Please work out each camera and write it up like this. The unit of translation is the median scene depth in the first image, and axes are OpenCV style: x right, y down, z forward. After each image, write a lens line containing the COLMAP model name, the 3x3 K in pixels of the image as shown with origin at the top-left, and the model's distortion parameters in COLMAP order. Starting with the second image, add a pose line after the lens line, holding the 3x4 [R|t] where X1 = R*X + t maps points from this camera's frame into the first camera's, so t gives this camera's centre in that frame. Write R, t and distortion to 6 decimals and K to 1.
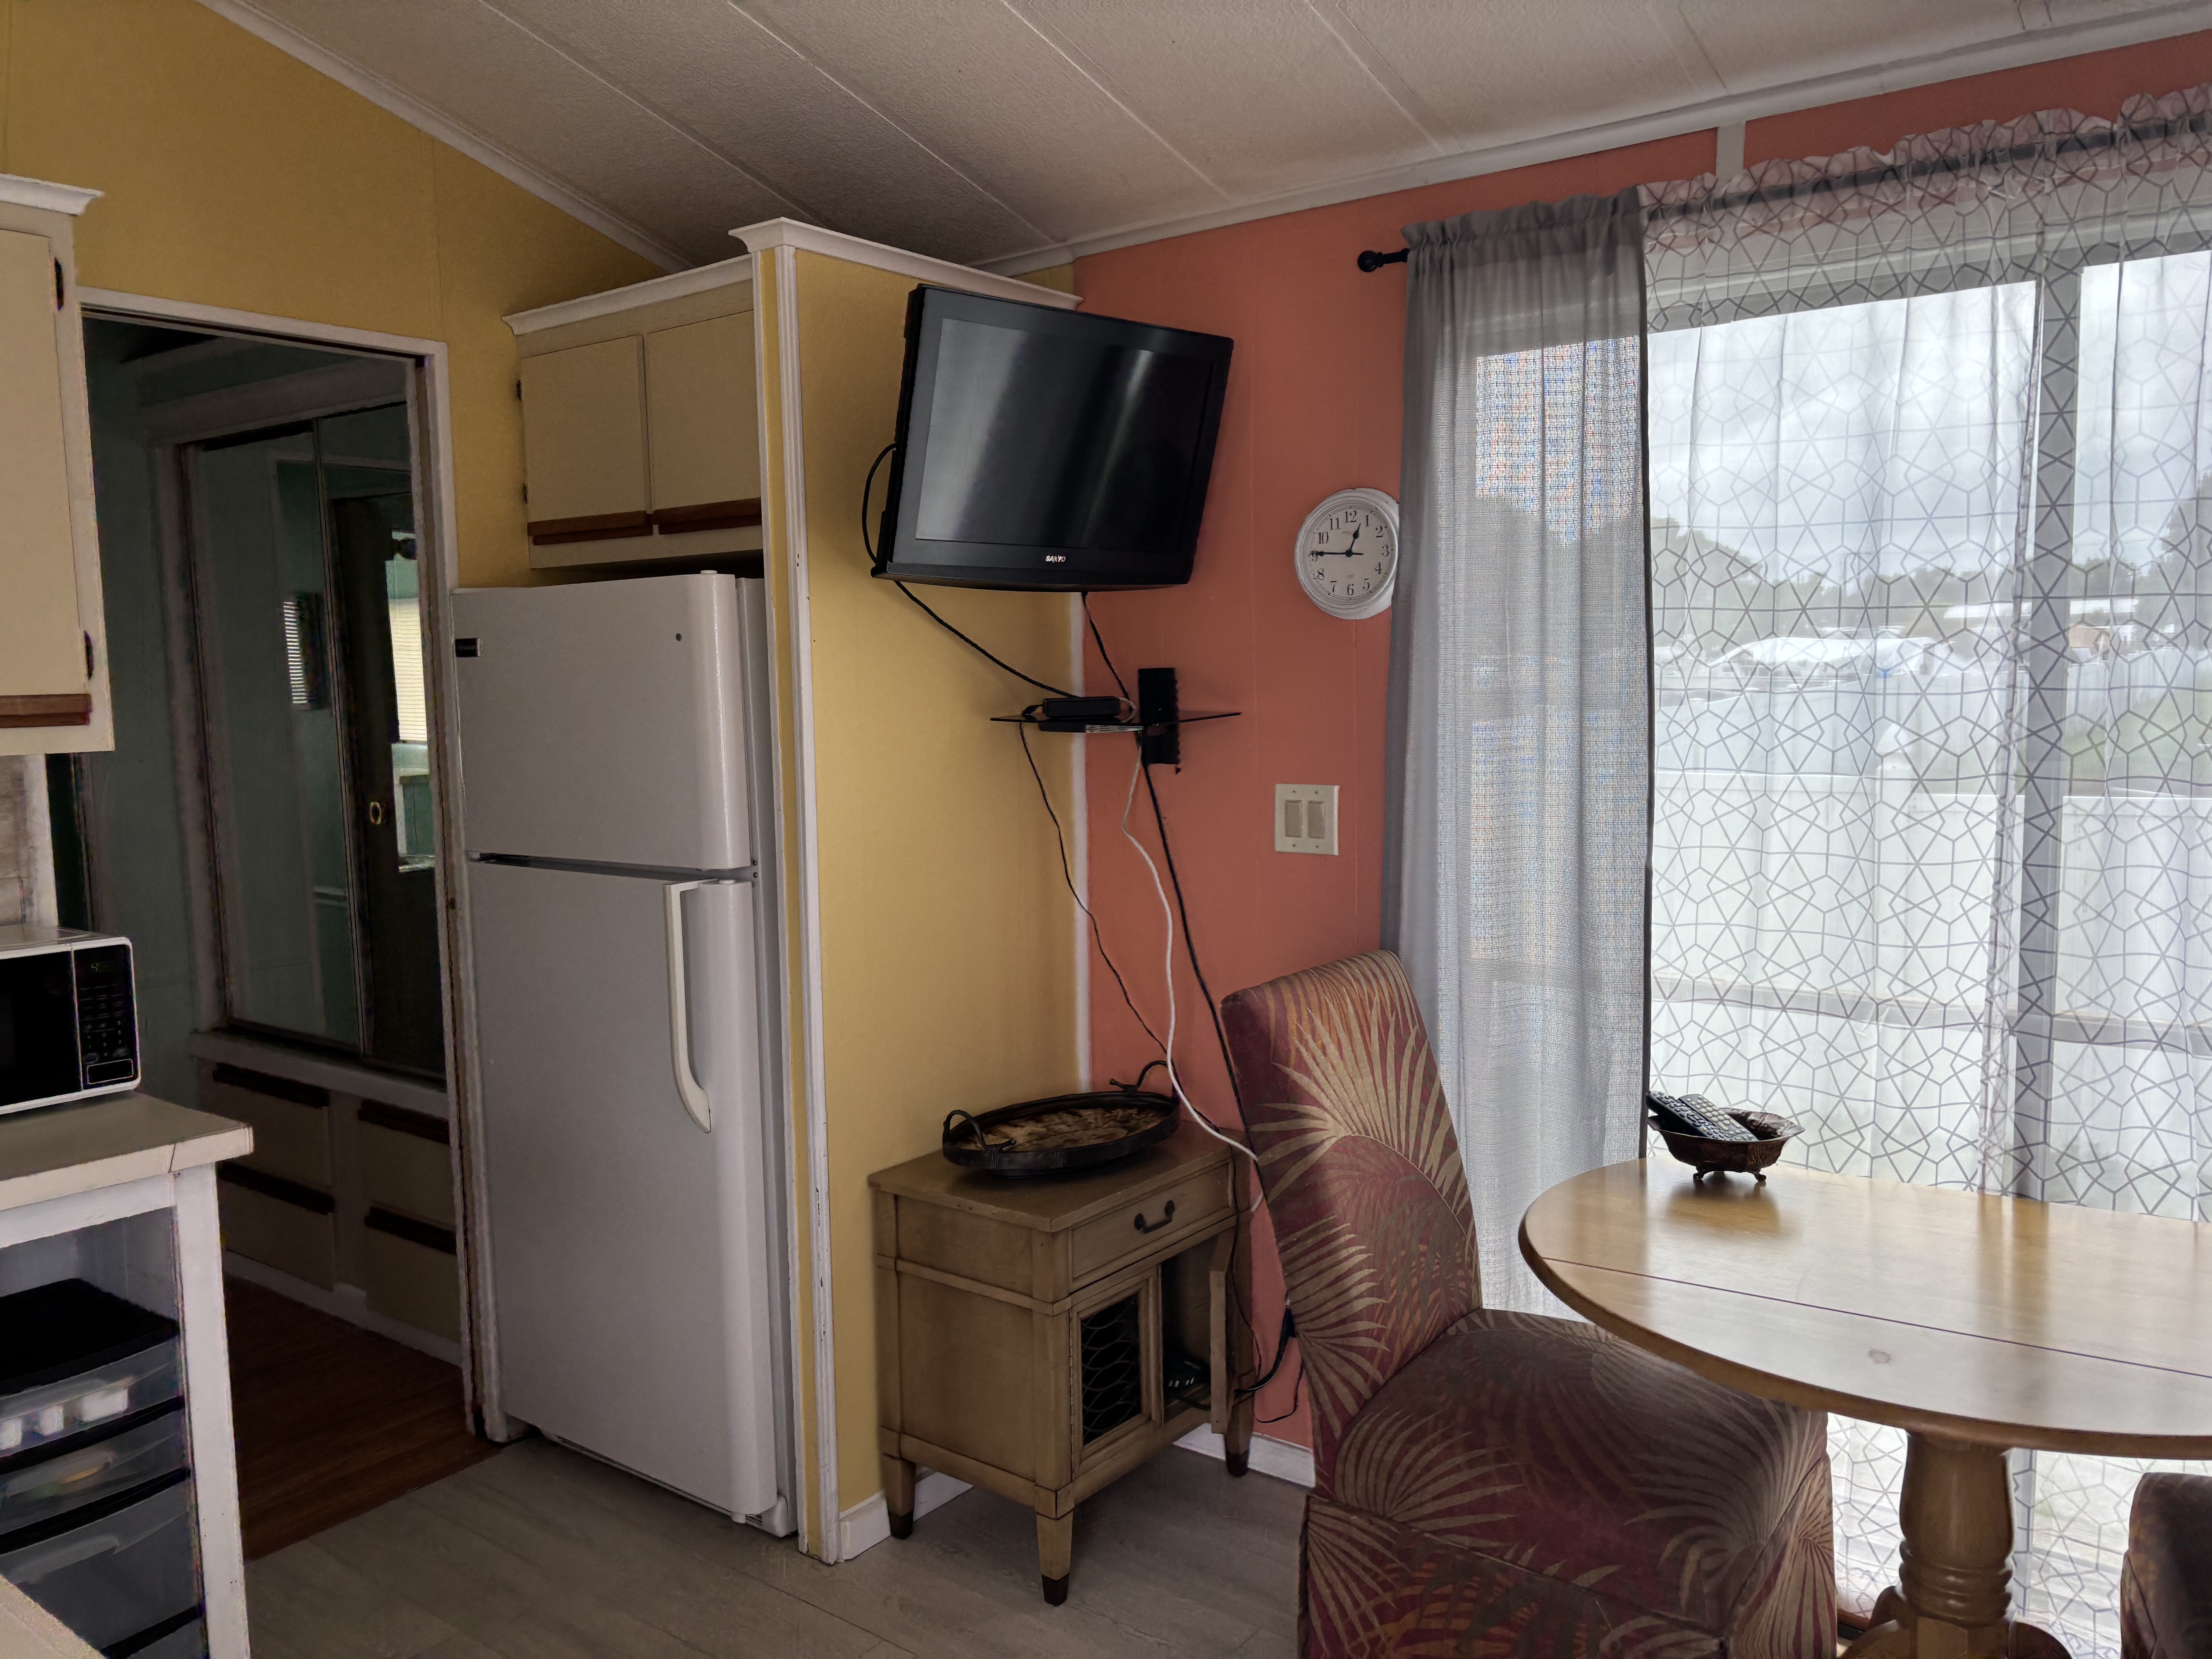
lens RADIAL K [[1678.1, 0, 1088.0], [0, 1678.1, 828.7], [0, 0, 1]] dist [0.041382, -0.048605]
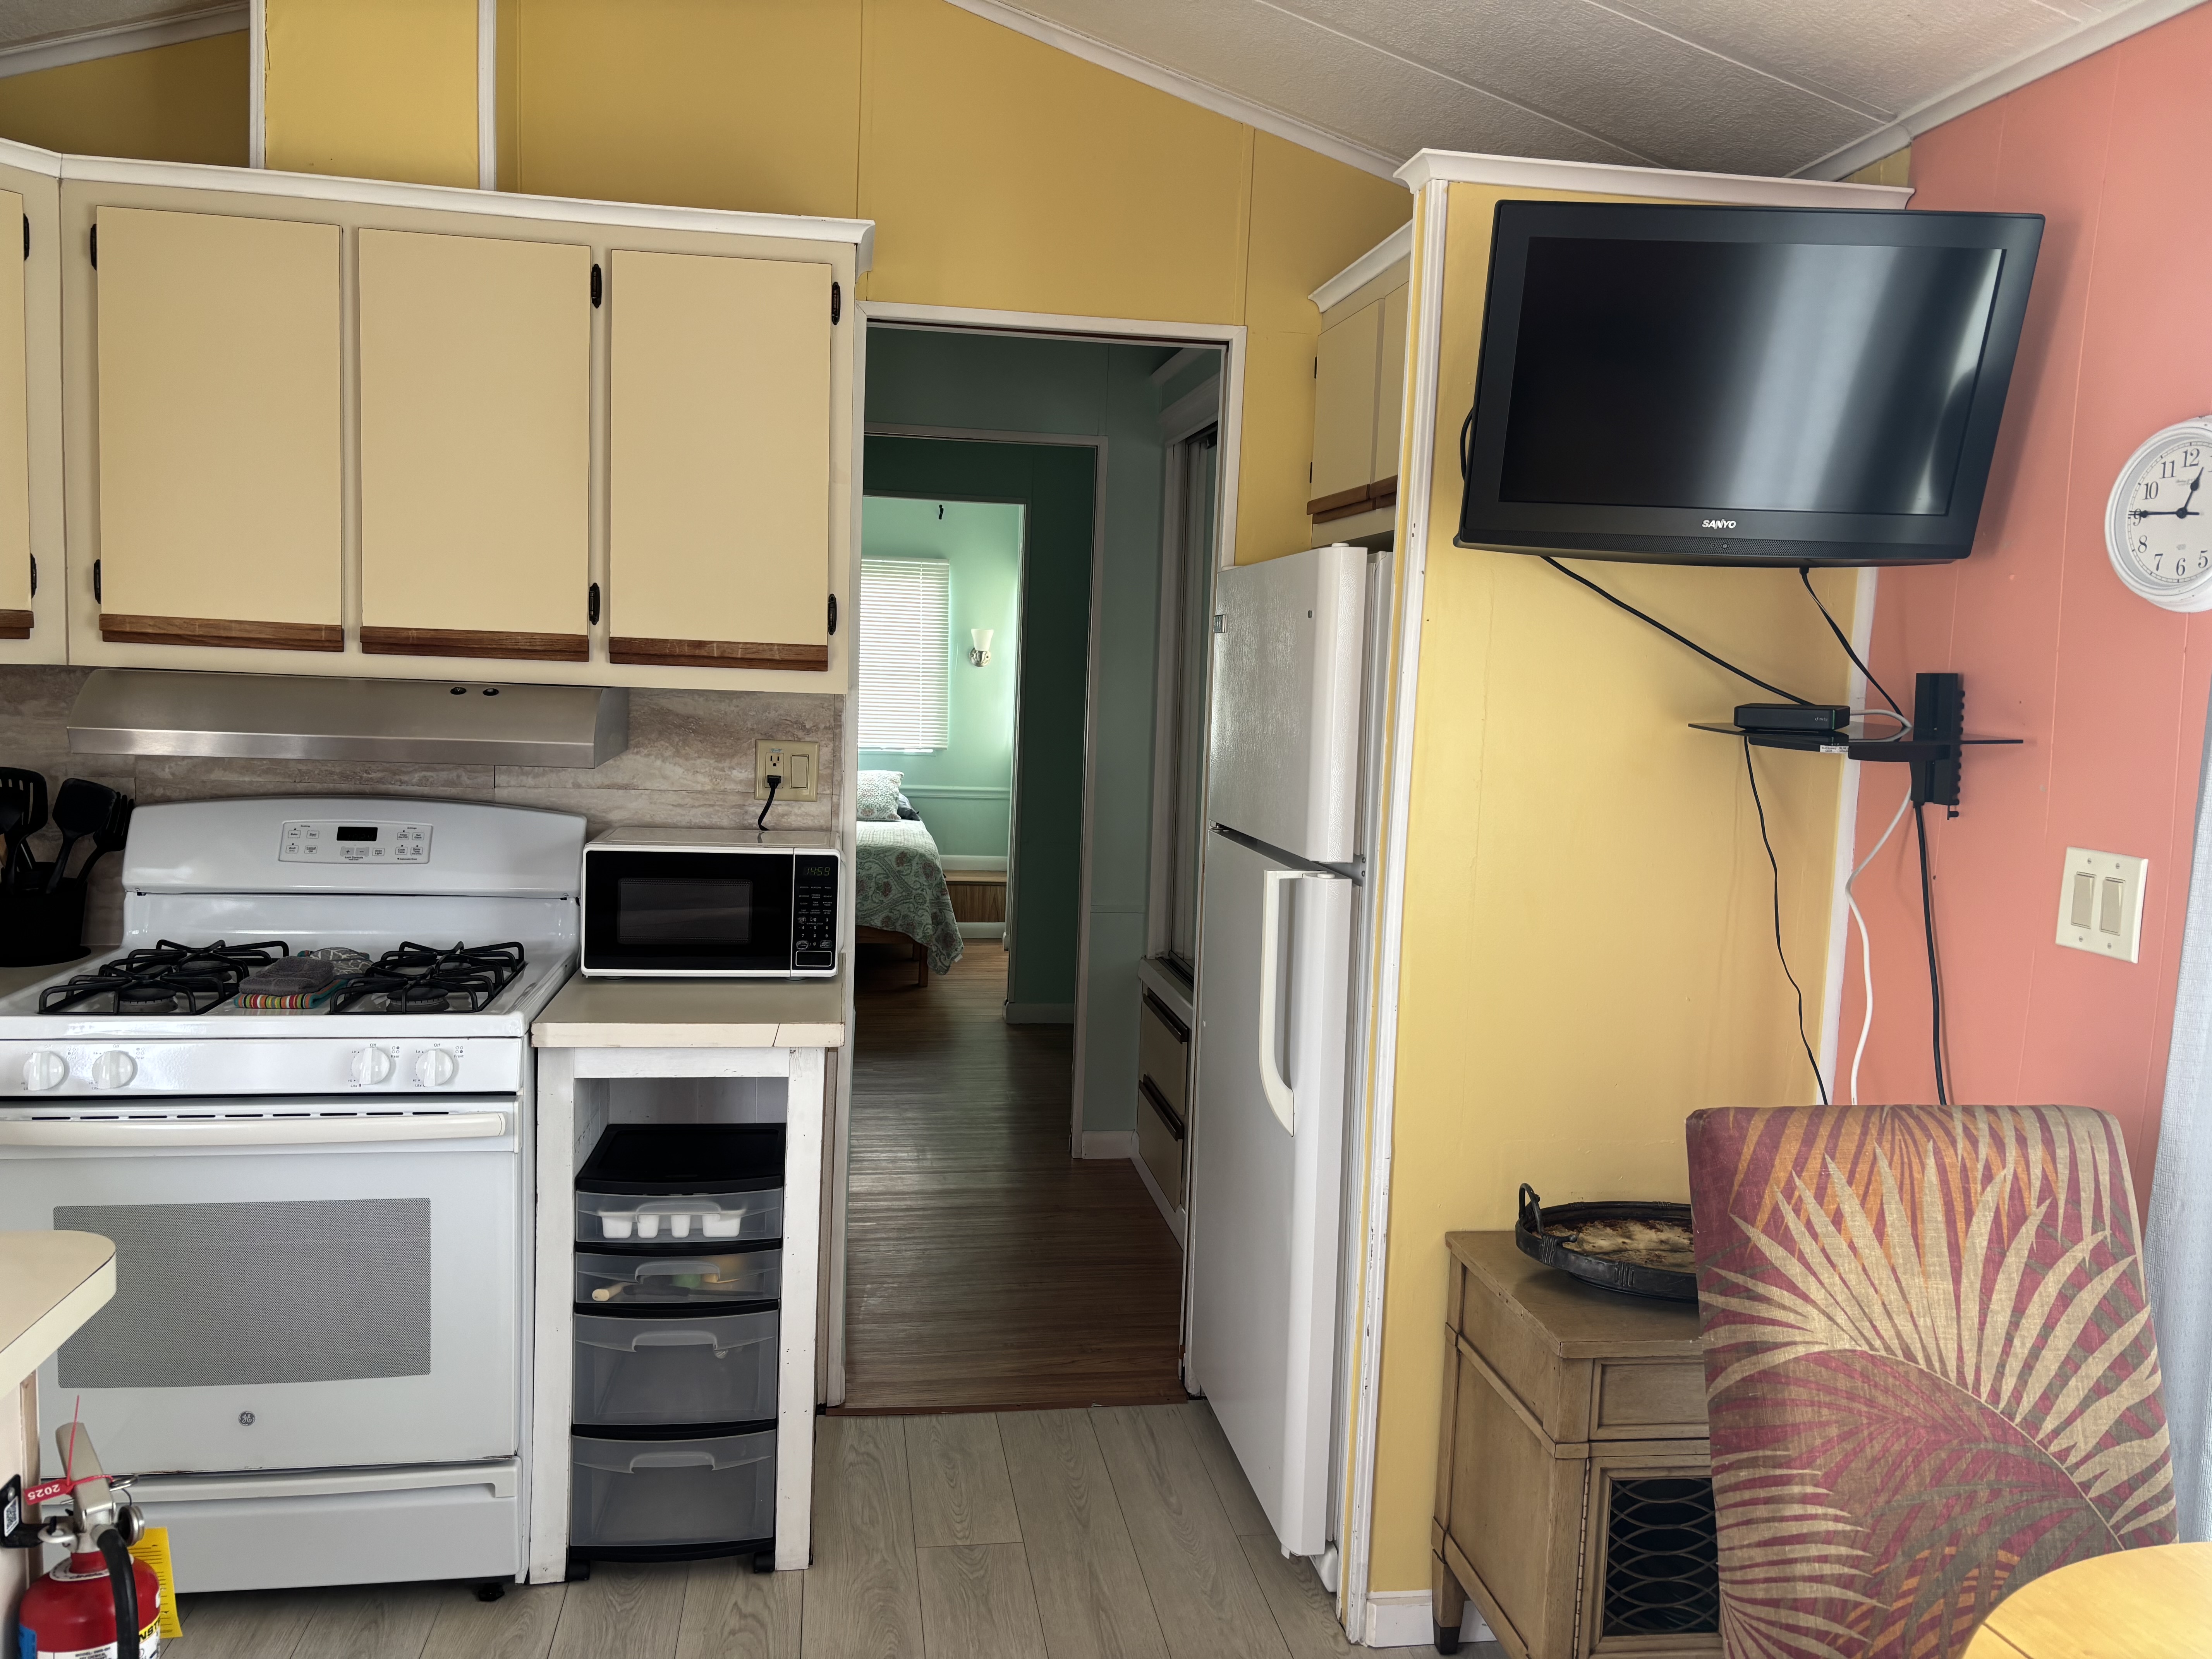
lens RADIAL K [[1678.1, 0, 1083.6], [0, 1678.1, 813.7], [0, 0, 1]] dist [0.041382, -0.048605]
pose [[0.720732, 0.107857, -0.684771, 0.326400], [-0.112874, 0.992898, 0.037588, -0.022864], [0.683962, 0.050202, 0.727788, 0.229991]]
